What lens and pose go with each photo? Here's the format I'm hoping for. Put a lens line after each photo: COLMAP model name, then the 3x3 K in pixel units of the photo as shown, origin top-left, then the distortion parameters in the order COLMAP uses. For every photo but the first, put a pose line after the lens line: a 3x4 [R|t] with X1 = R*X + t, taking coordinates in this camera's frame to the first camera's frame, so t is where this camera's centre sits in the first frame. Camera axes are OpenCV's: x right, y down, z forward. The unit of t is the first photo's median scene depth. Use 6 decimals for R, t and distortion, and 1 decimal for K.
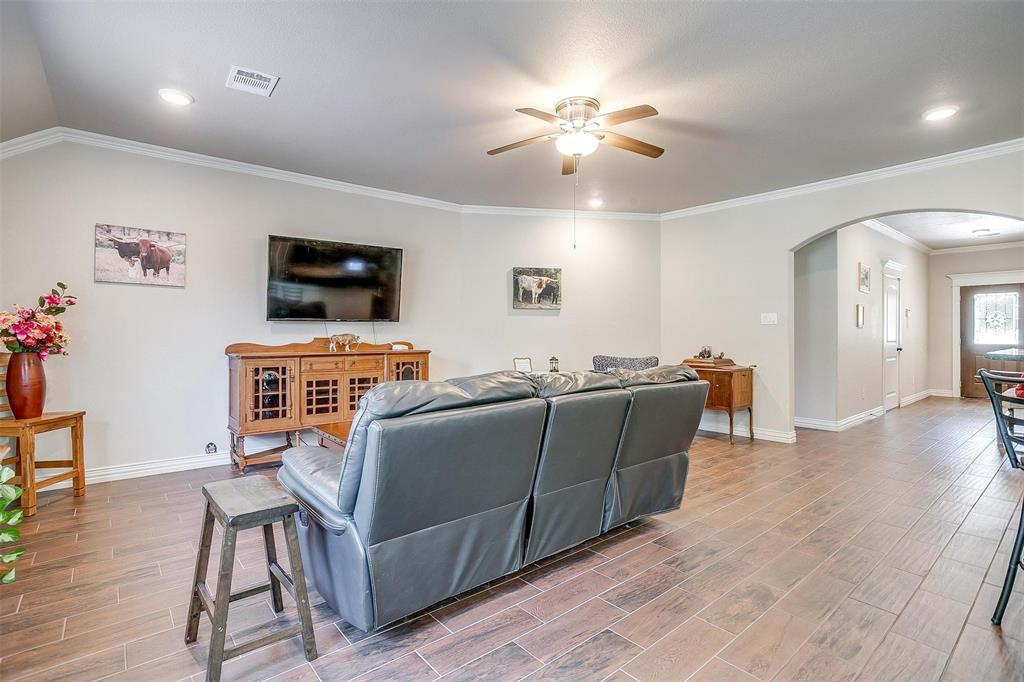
lens RADIAL K [[500.2, 0, 500.2], [0, 500.2, 321.7], [0, 0, 1]] dist [-0.048136, 0.022674]
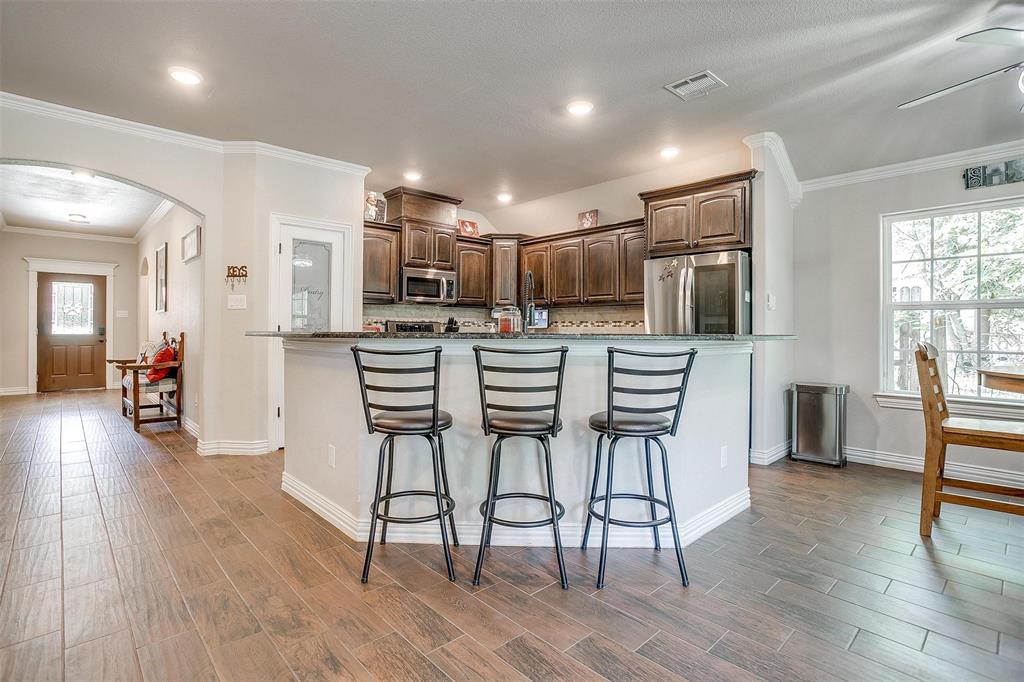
lens RADIAL K [[500.2, 0, 499.6], [0, 500.2, 326.5], [0, 0, 1]] dist [-0.048136, 0.022674]
pose [[-0.054024, 0.005496, 0.998525, -0.027015], [-0.027342, 0.999602, -0.006982, 0.020103], [-0.998165, -0.027679, -0.053852, 0.284495]]
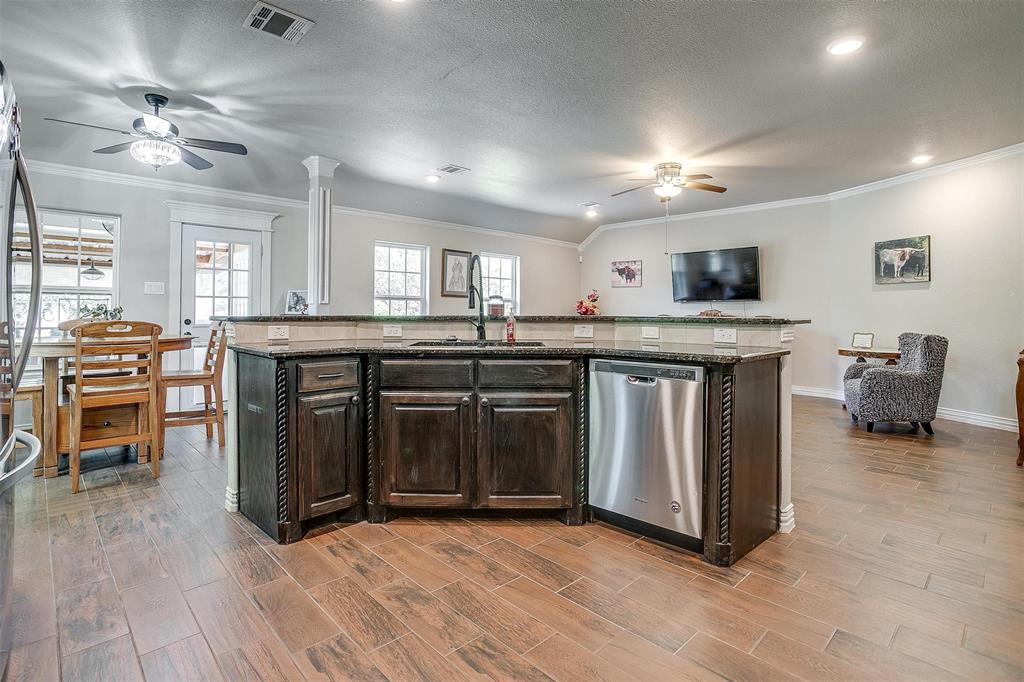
lens RADIAL K [[500.2, 0, 502.2], [0, 500.2, 310.6], [0, 0, 1]] dist [-0.048136, 0.022674]
pose [[0.077535, -0.003106, -0.996985, 1.061113], [0.017278, 0.999849, -0.001771, 0.017336], [0.996840, -0.017089, 0.077577, 0.208273]]
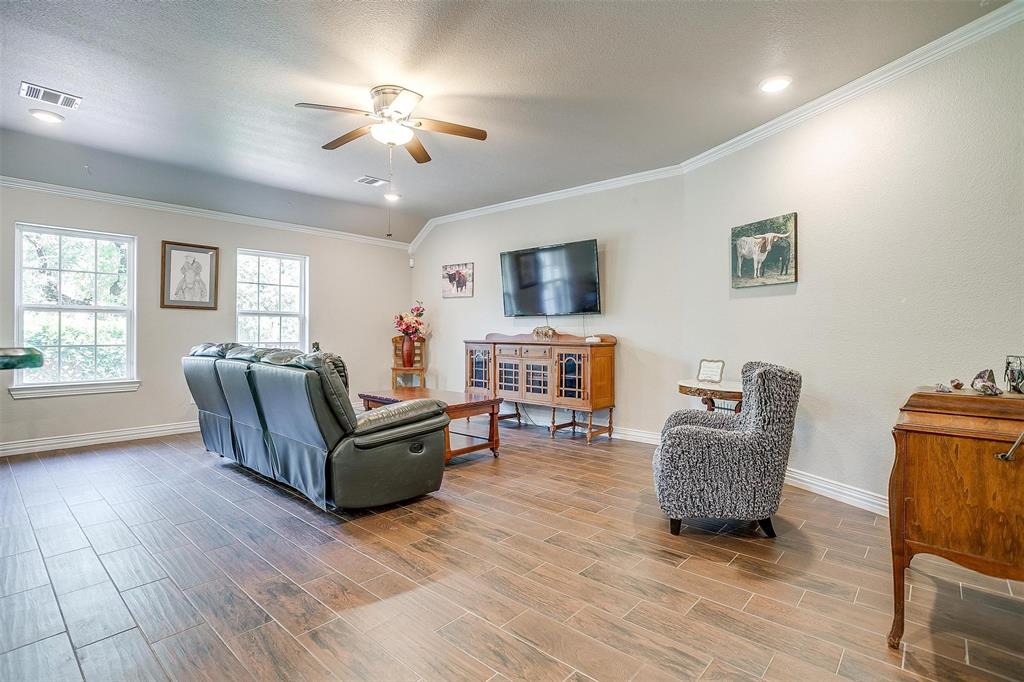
lens RADIAL K [[500.2, 0, 504.4], [0, 500.2, 336.8], [0, 0, 1]] dist [-0.048136, 0.022674]
pose [[0.157164, 0.011732, -0.987503, 0.729786], [0.017701, 0.999735, 0.014694, 0.027025], [0.987414, -0.019789, 0.156915, 0.661739]]
